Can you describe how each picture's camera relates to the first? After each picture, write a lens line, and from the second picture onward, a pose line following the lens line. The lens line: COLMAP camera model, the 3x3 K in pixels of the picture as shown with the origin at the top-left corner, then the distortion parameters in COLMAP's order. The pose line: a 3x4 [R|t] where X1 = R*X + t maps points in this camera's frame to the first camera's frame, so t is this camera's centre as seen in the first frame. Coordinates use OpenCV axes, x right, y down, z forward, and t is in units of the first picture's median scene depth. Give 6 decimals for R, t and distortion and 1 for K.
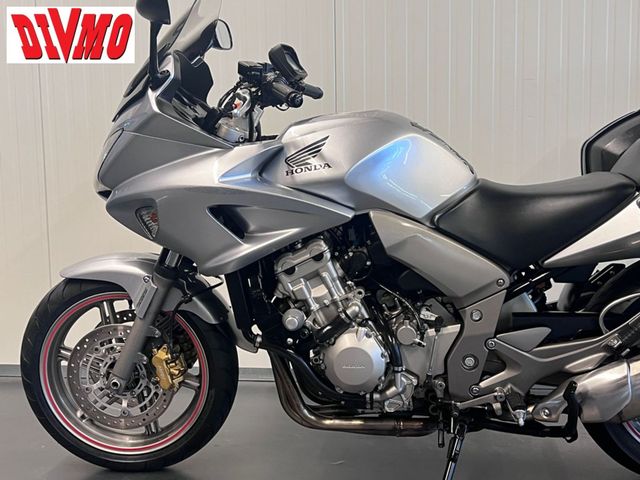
lens RADIAL K [[801.9, 0, 320.0], [0, 801.9, 240.0], [0, 0, 1]] dist [0.220513, -0.685950]
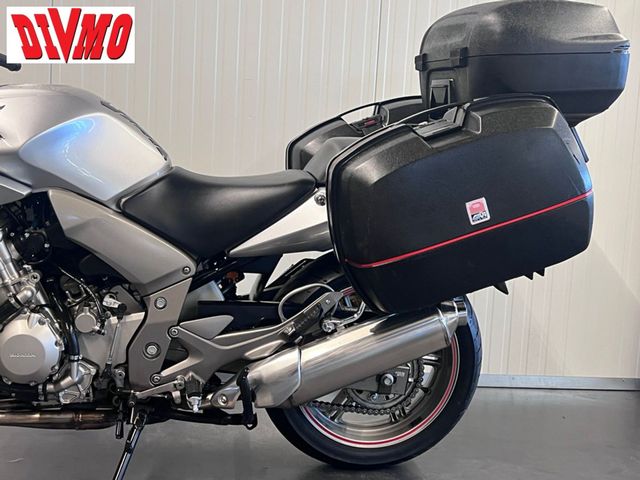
lens RADIAL K [[801.9, 0, 320.0], [0, 801.9, 240.0], [0, 0, 1]] dist [0.220513, -0.685950]
pose [[0.960801, 0.044696, 0.273612, 0.105784], [-0.042682, 0.999000, -0.013315, 0.021153], [-0.273933, 0.001115, 0.961748, -0.003106]]
